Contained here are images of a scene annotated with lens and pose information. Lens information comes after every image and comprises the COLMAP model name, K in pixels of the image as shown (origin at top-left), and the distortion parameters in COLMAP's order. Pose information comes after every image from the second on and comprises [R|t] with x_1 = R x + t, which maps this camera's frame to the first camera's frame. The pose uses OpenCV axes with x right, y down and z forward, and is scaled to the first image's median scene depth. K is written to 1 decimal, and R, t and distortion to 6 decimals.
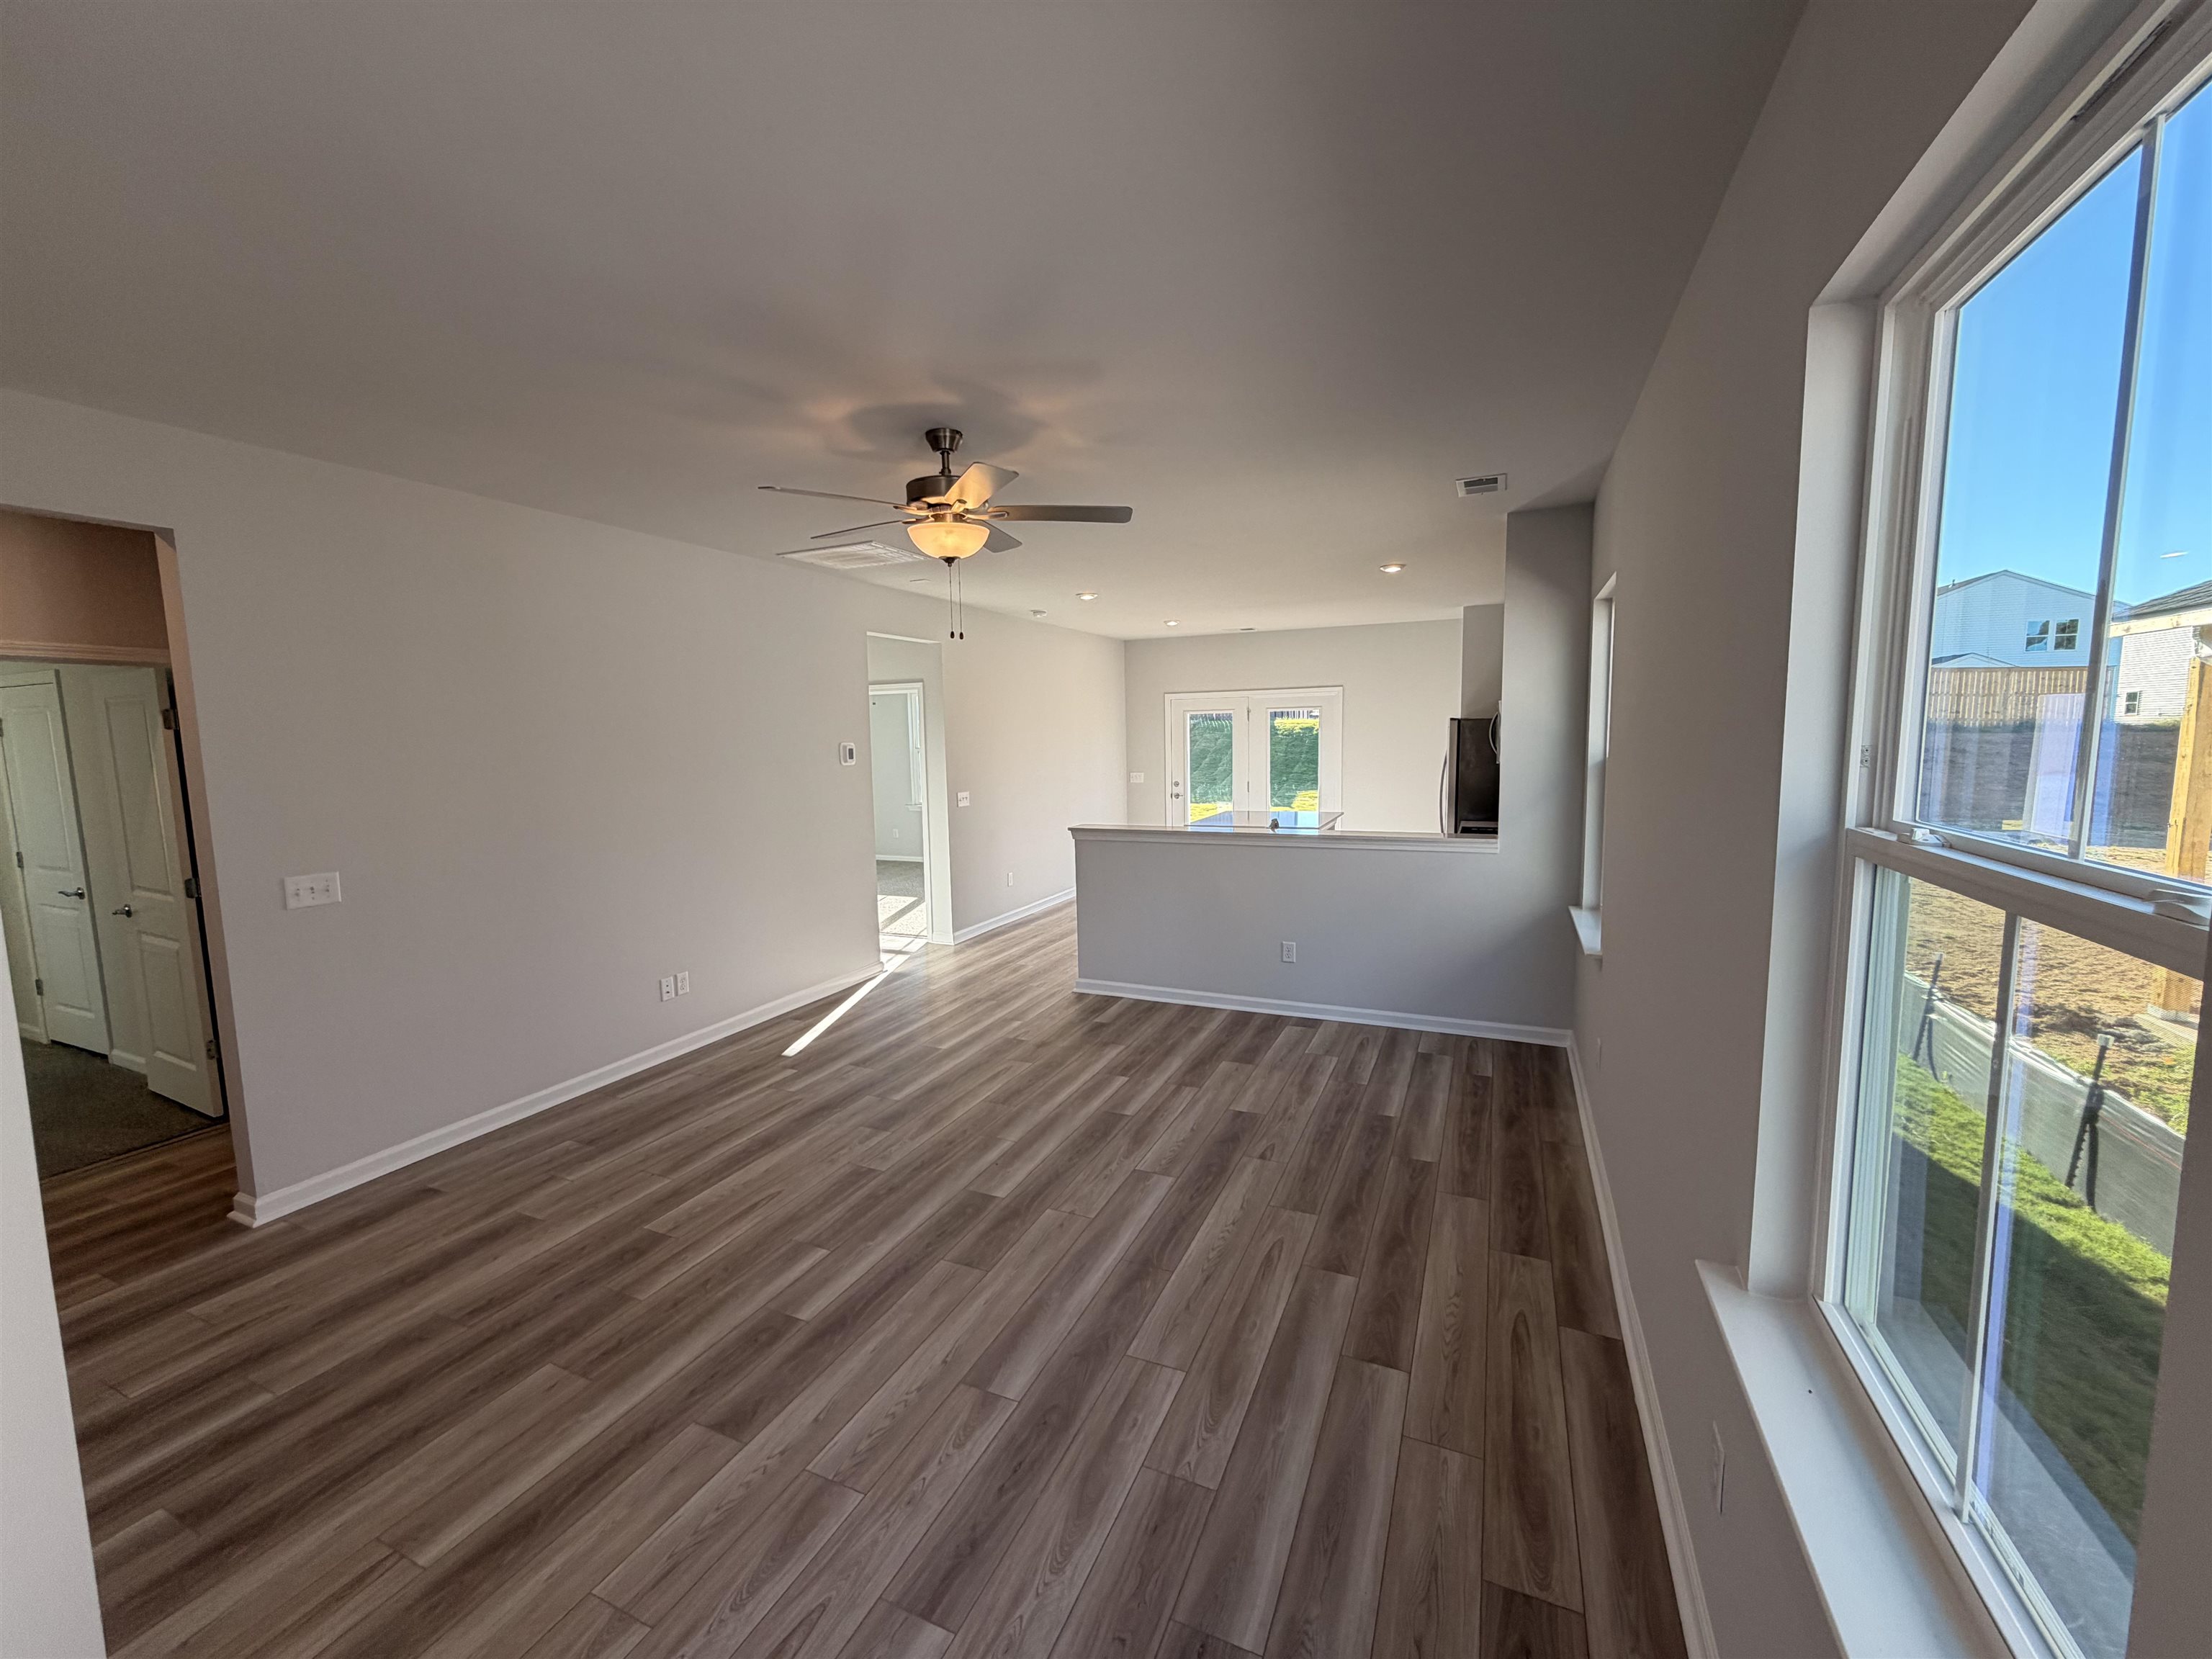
lens RADIAL K [[877.3, 0, 1100.7], [0, 877.3, 829.1], [0, 0, 1]] dist [-0.000364, 0.000185]
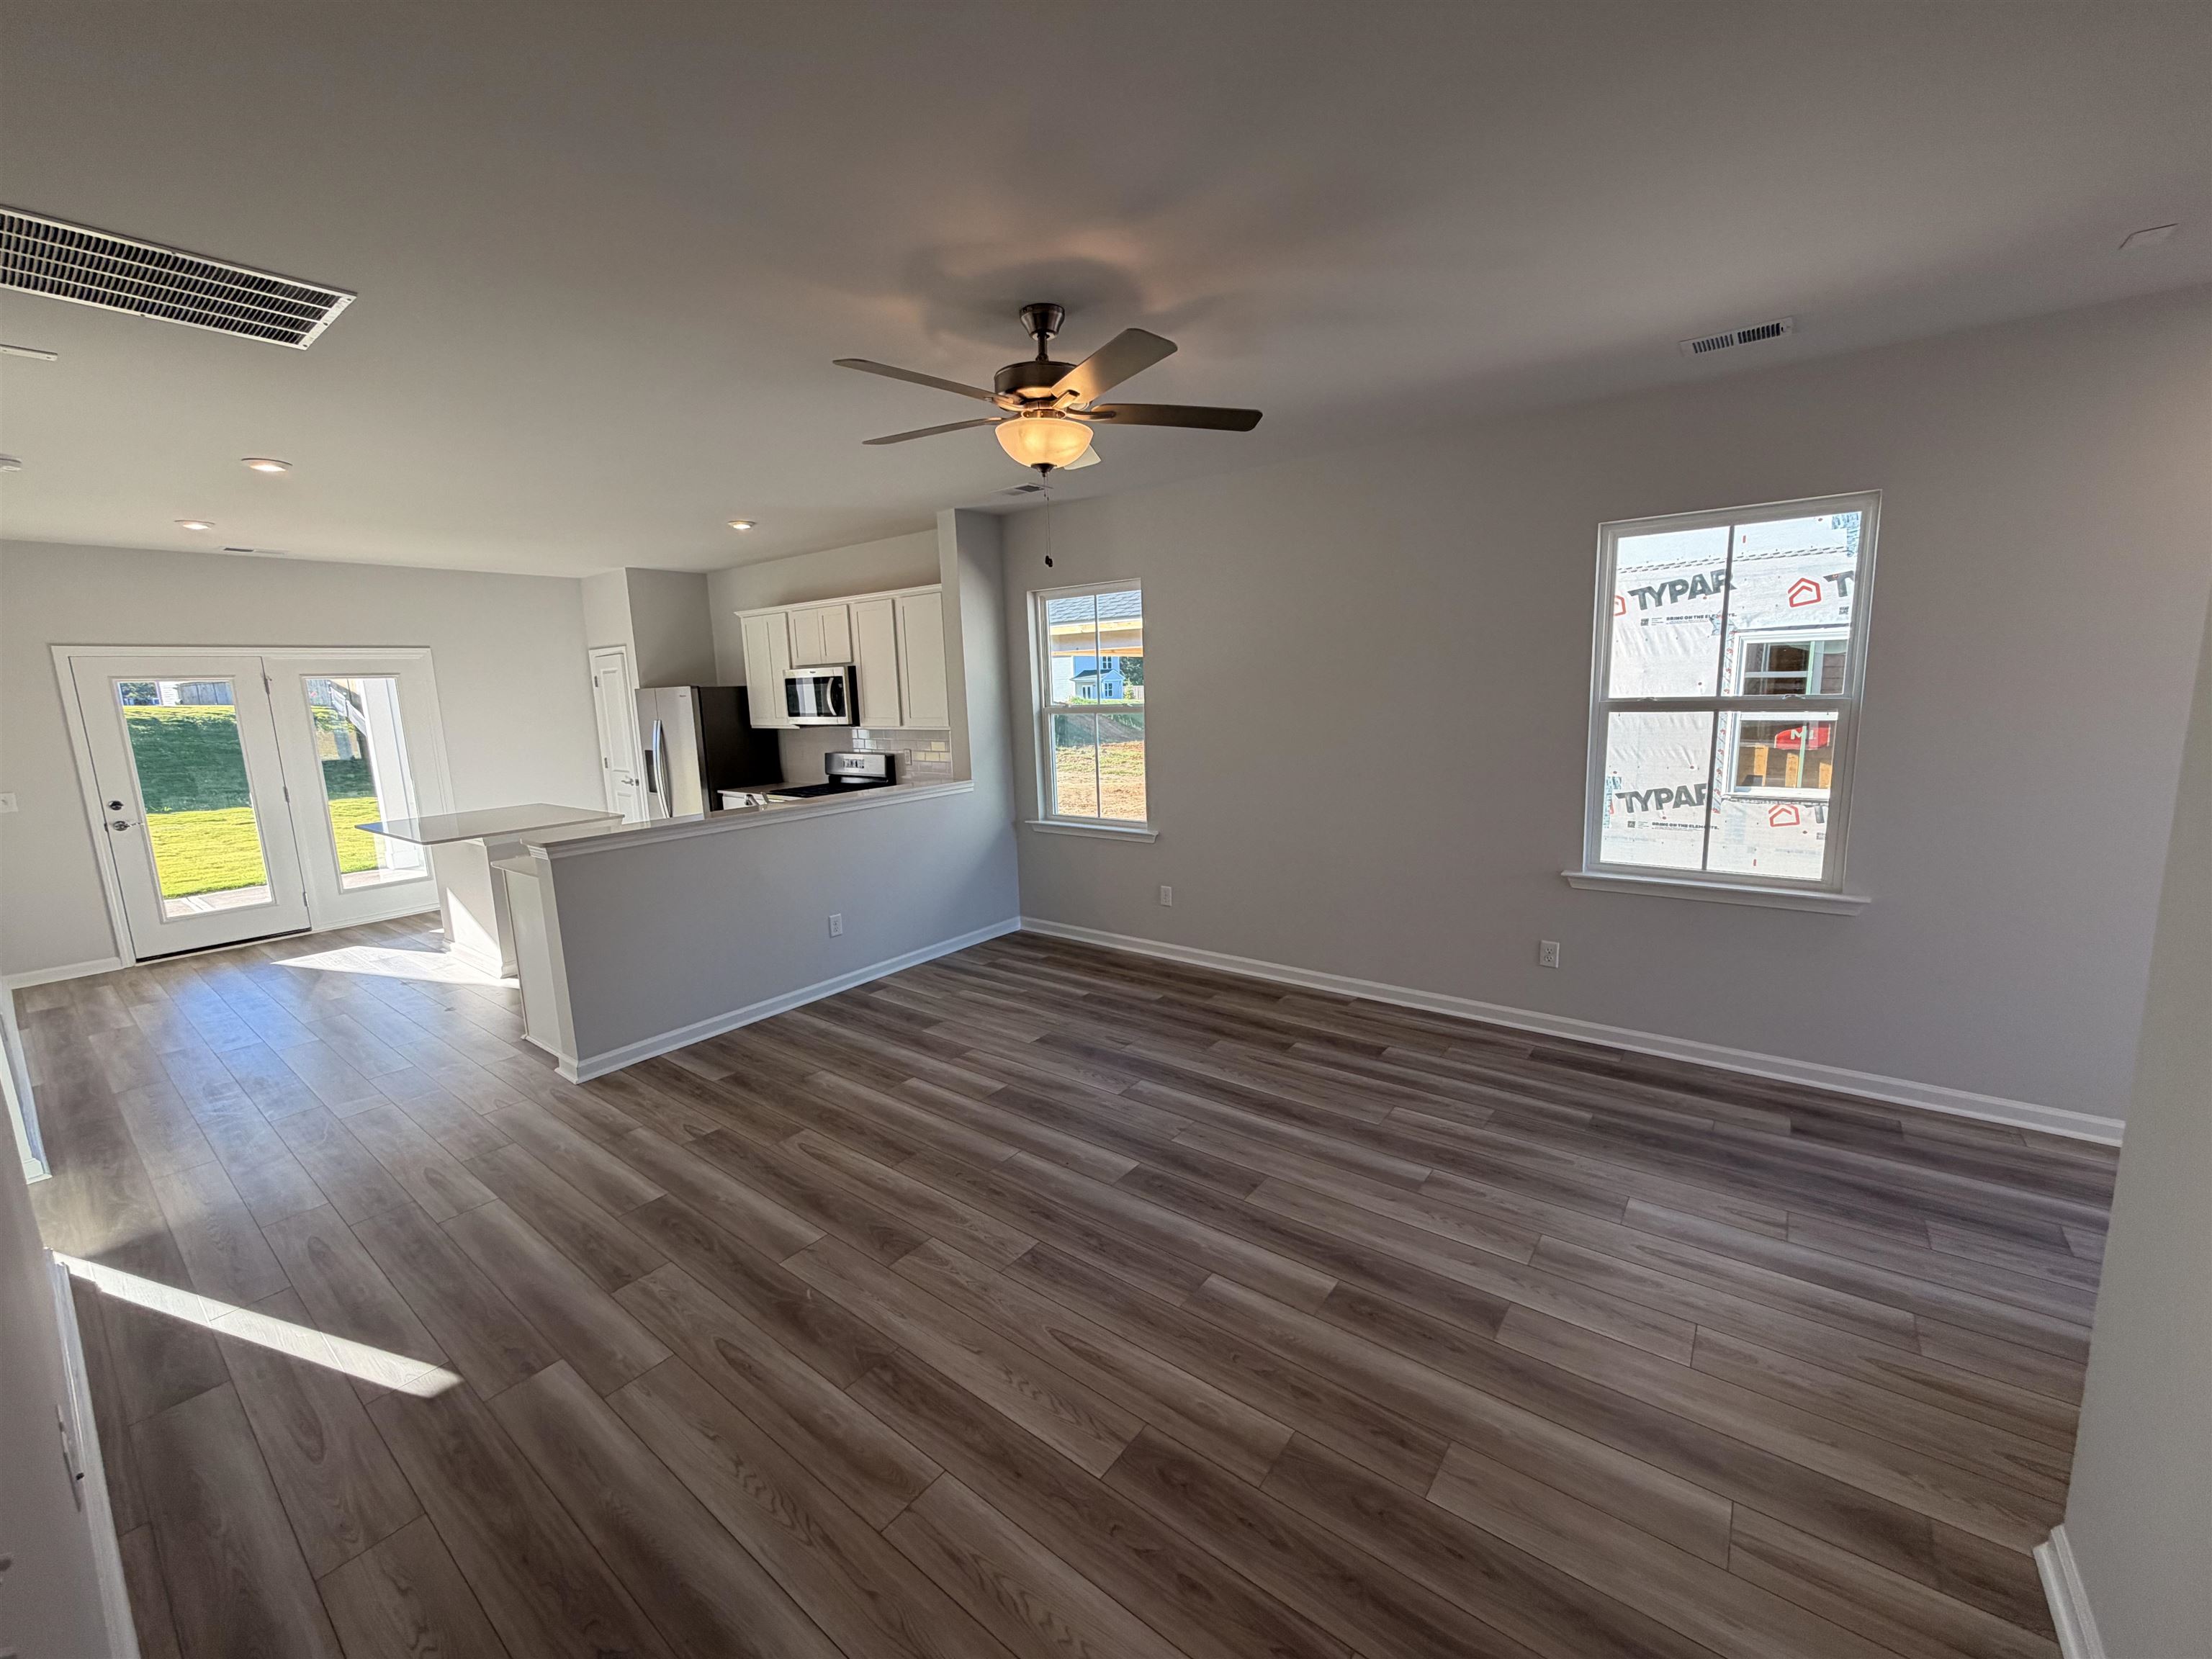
lens RADIAL K [[877.3, 0, 1100.7], [0, 877.3, 829.1], [0, 0, 1]] dist [-0.000364, 0.000185]
pose [[0.239443, -0.149725, 0.959296, -0.829839], [0.131825, 0.983902, 0.120662, -0.053620], [-0.961920, 0.097568, 0.255325, 0.635026]]
